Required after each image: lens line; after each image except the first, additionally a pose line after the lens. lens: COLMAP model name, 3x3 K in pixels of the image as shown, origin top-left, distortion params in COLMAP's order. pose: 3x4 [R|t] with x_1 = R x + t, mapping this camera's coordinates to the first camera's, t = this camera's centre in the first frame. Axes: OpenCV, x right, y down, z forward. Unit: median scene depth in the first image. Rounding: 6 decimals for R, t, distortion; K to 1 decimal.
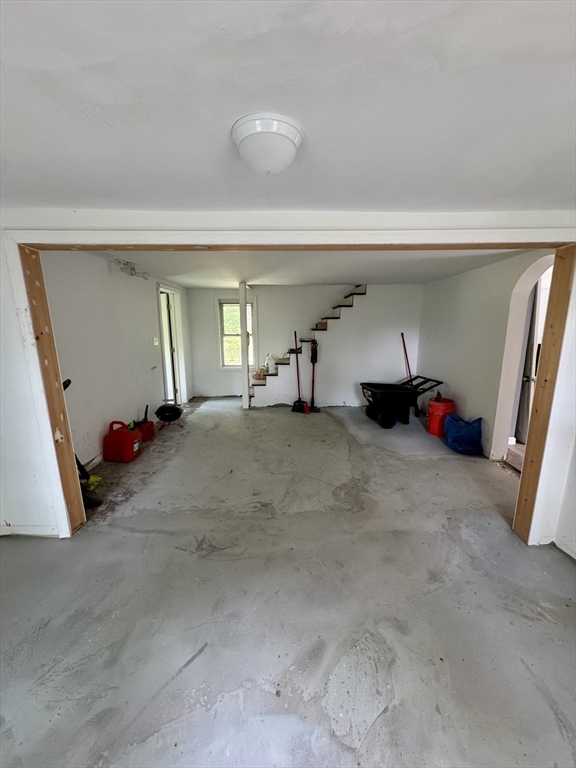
lens RADIAL K [[310.0, 0, 289.0], [0, 310.0, 385.4], [0, 0, 1]] dist [-0.000104, -0.000037]
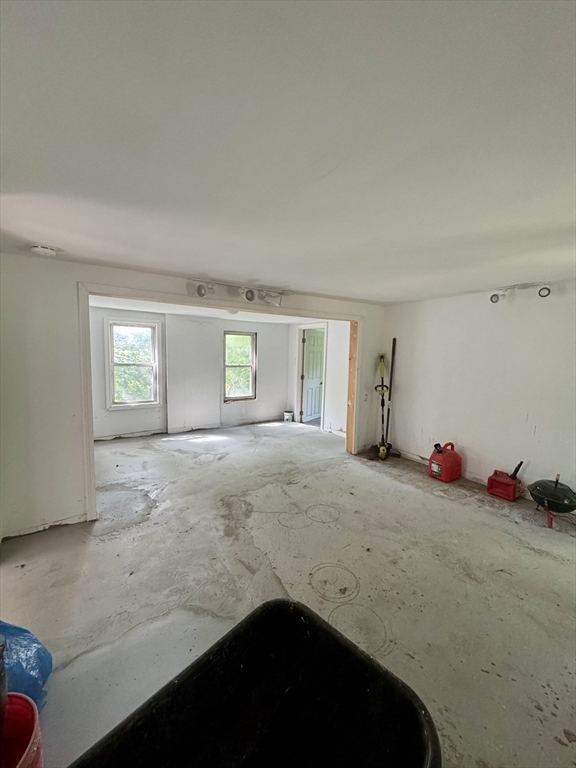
lens RADIAL K [[310.0, 0, 289.6], [0, 310.0, 383.1], [0, 0, 1]] dist [-0.000104, -0.000037]
pose [[-0.809864, 0.038661, -0.585343, 0.639265], [-0.135758, 0.958385, 0.251132, -0.341212], [0.570693, 0.282848, -0.770913, 1.755470]]
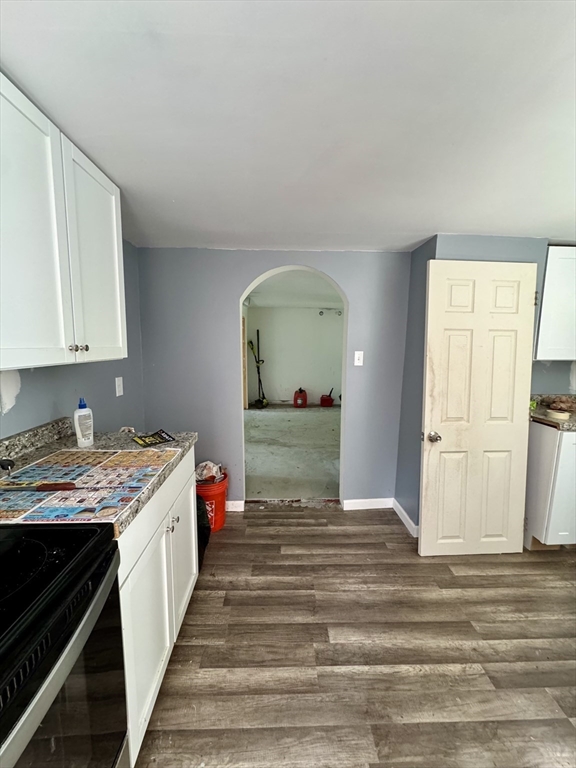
lens RADIAL K [[310.0, 0, 287.5], [0, 310.0, 387.9], [0, 0, 1]] dist [-0.000104, -0.000037]
pose [[0.046148, 0.155479, -0.986761, 1.779073], [-0.201961, 0.968866, 0.143215, -0.188777], [0.978306, 0.192678, 0.076112, 0.909404]]
